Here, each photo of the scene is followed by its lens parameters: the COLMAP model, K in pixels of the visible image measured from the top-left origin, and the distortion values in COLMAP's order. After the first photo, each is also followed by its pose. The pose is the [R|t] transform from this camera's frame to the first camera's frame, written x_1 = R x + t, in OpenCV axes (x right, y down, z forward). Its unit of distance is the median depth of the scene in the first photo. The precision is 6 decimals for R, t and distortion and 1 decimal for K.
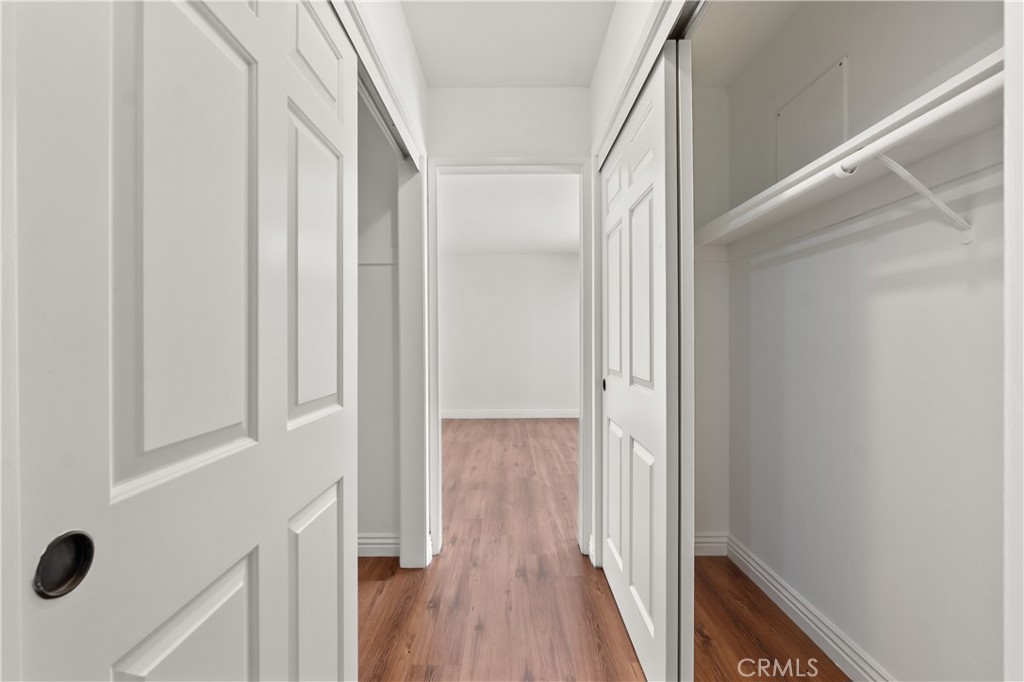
lens RADIAL K [[452.0, 0, 509.1], [0, 452.0, 338.2], [0, 0, 1]] dist [-0.004789, 0.000943]
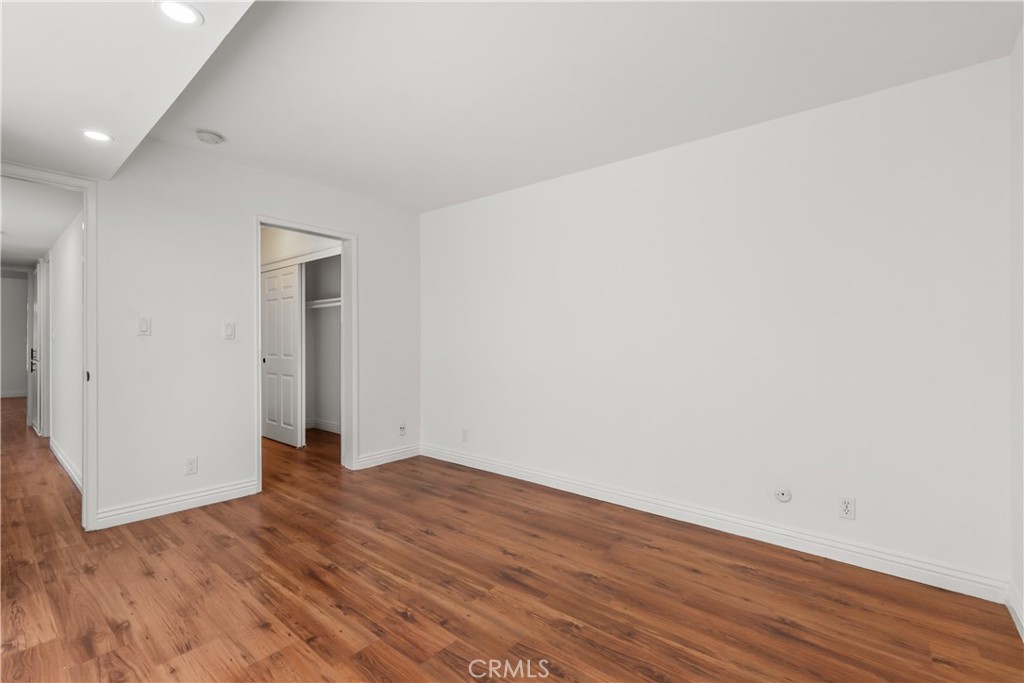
lens RADIAL K [[452.0, 0, 509.1], [0, 452.0, 338.7], [0, 0, 1]] dist [-0.004789, 0.000943]
pose [[-0.641477, 0.000381, -0.767142, 0.521433], [0.003874, 0.999989, -0.002742, -0.001503], [0.767132, -0.004731, -0.641471, 1.770467]]
